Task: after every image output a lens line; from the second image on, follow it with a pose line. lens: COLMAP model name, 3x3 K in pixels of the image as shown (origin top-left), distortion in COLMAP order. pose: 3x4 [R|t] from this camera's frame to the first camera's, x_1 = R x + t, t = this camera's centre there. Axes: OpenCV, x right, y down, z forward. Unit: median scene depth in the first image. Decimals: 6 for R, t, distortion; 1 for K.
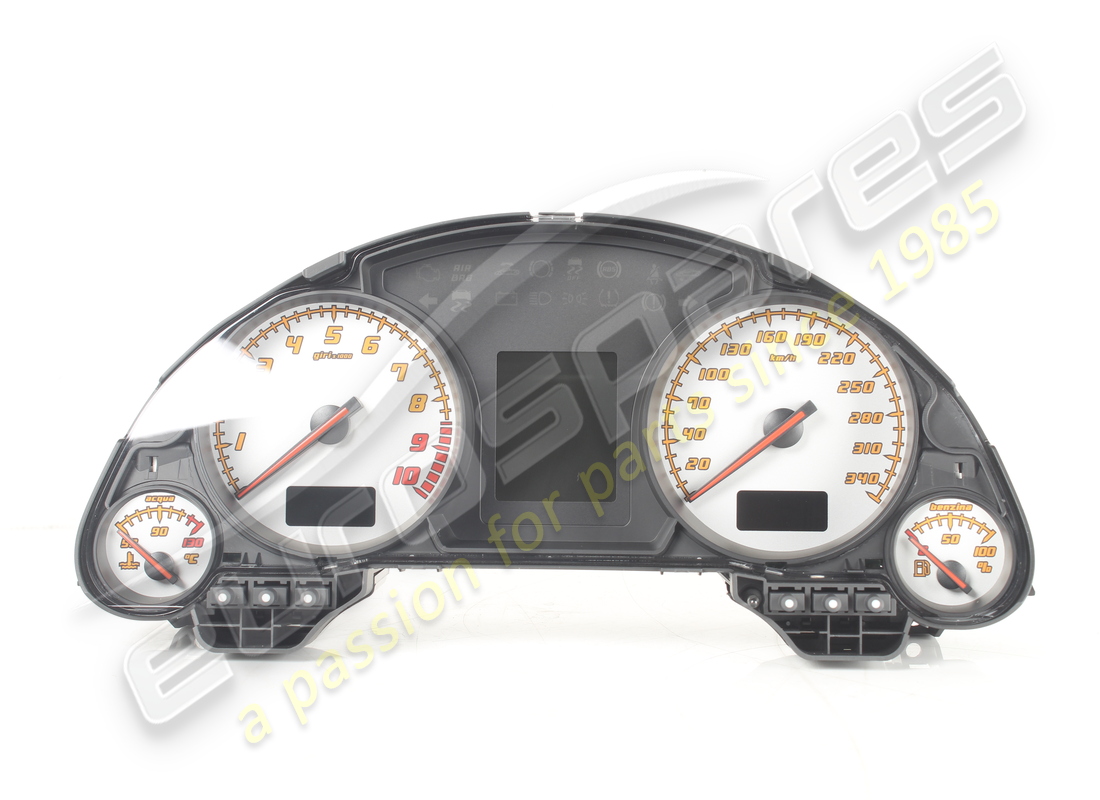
lens RADIAL K [[1909.2, 0, 547.8], [0, 1909.2, 395.9], [0, 0, 1]] dist [-0.024445, 0.000000]
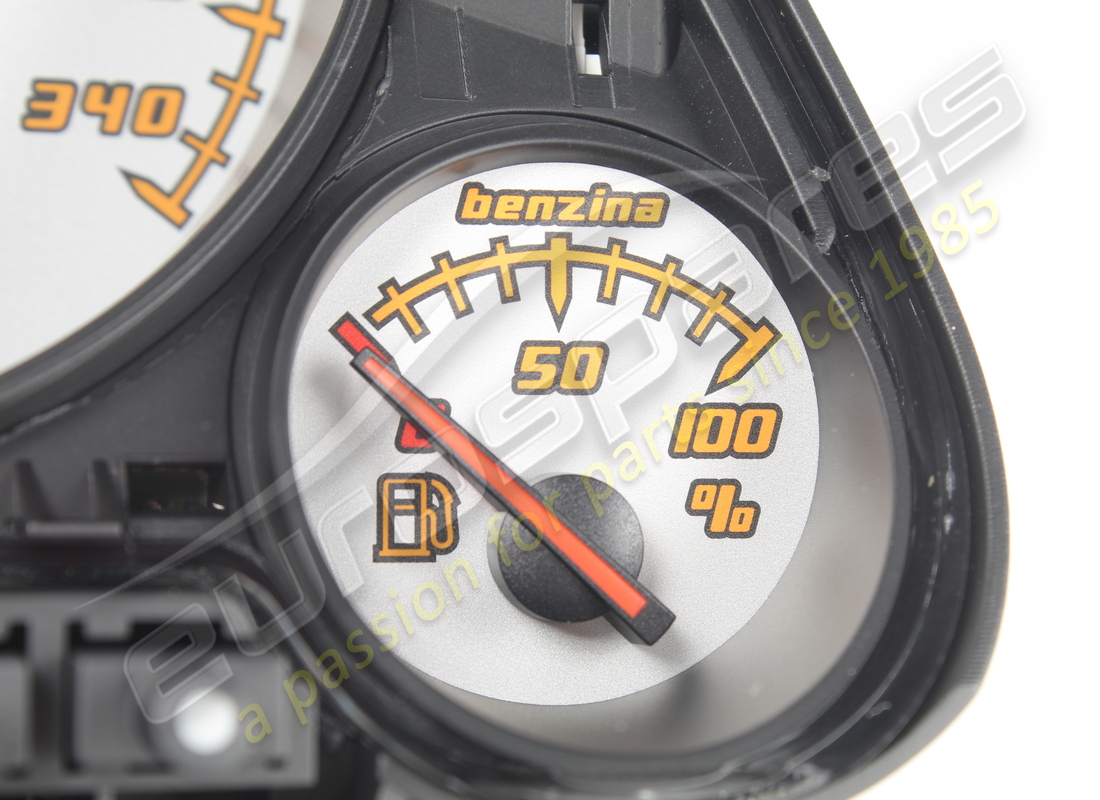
lens RADIAL K [[2795.1, 0, 547.7], [0, 2795.1, 394.2], [0, 0, 1]] dist [0.056958, 0.000000]
pose [[0.943529, 0.010378, 0.331127, 0.108699], [-0.015698, 0.999787, 0.013395, 0.070093], [-0.330918, -0.017837, 0.943491, 0.690337]]
